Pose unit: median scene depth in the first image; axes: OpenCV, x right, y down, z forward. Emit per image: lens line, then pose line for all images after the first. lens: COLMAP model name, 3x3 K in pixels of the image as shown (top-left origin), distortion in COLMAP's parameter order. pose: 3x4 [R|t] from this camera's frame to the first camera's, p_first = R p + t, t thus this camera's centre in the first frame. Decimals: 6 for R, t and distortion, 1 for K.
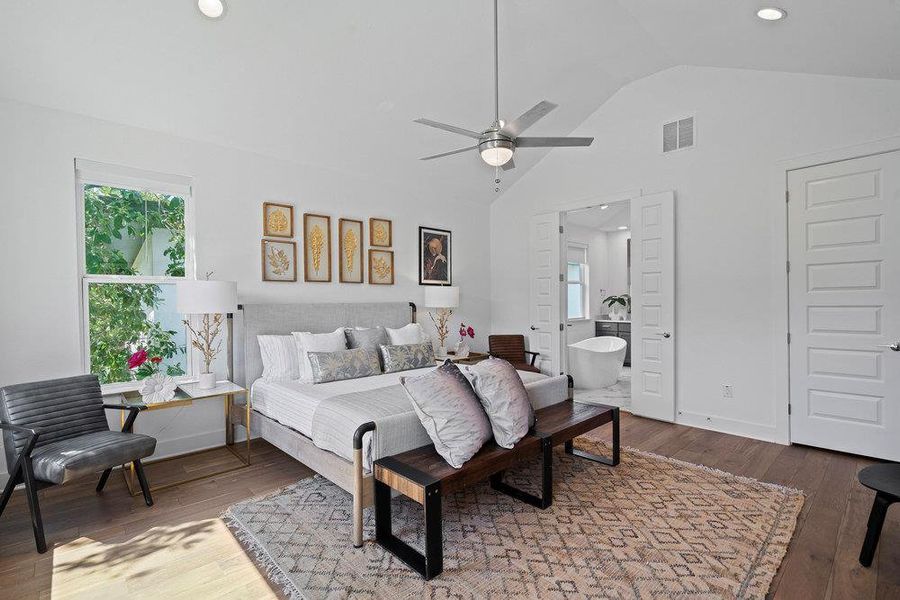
lens RADIAL K [[416.3, 0, 457.2], [0, 416.3, 303.8], [0, 0, 1]] dist [-0.005320, 0.001681]
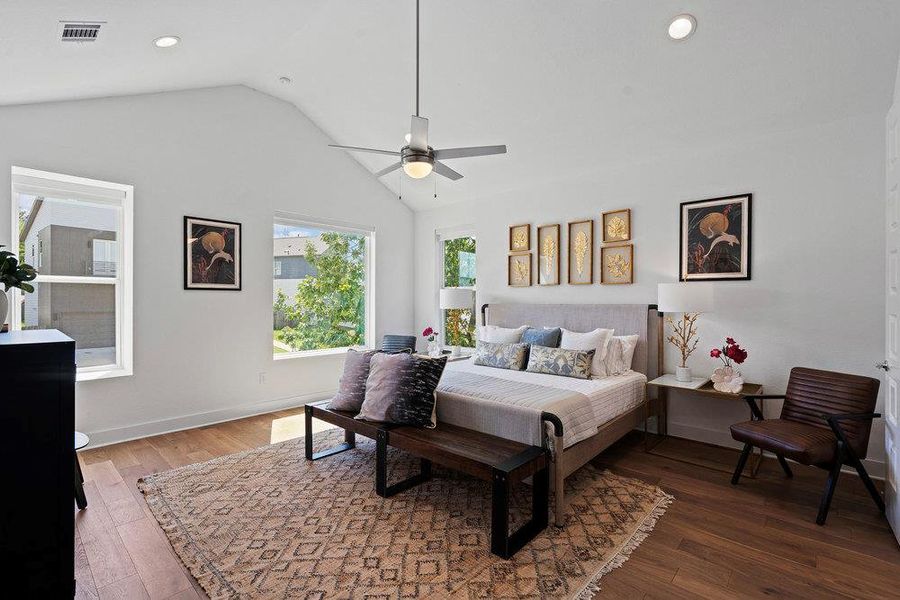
lens RADIAL K [[416.3, 0, 449.9], [0, 416.3, 300.4], [0, 0, 1]] dist [-0.005320, 0.001681]
pose [[0.063250, 0.005702, -0.997981, 0.713972], [-0.007757, 0.999956, 0.005222, -0.013068], [0.997968, 0.007411, 0.063292, 0.607503]]
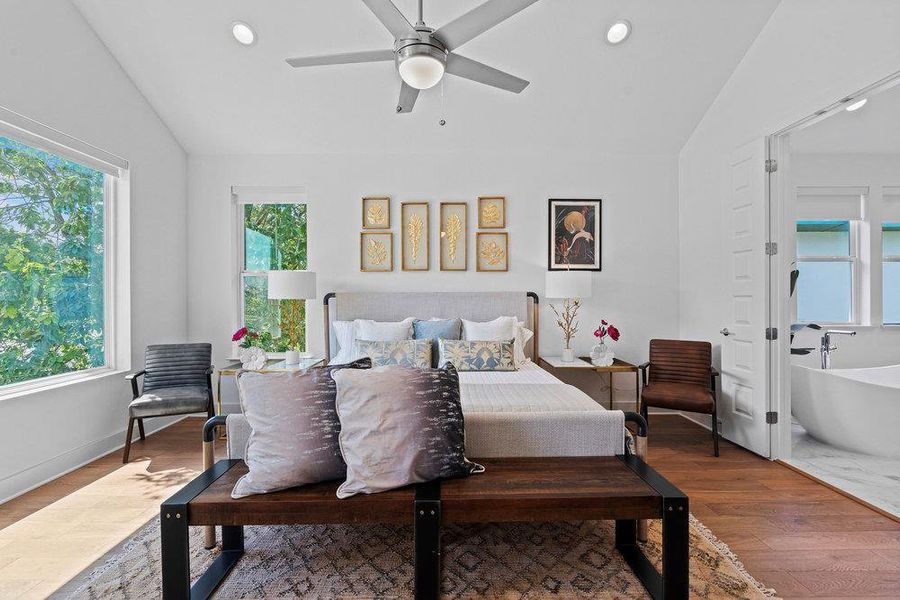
lens RADIAL K [[412.1, 0, 452.8], [0, 412.1, 296.1], [0, 0, 1]] dist [-0.004531, 0.002581]
pose [[0.735580, 0.002980, -0.677431, 0.359565], [-0.007163, 0.999969, -0.003379, 0.009564], [0.677400, 0.007338, 0.735578, 0.315376]]
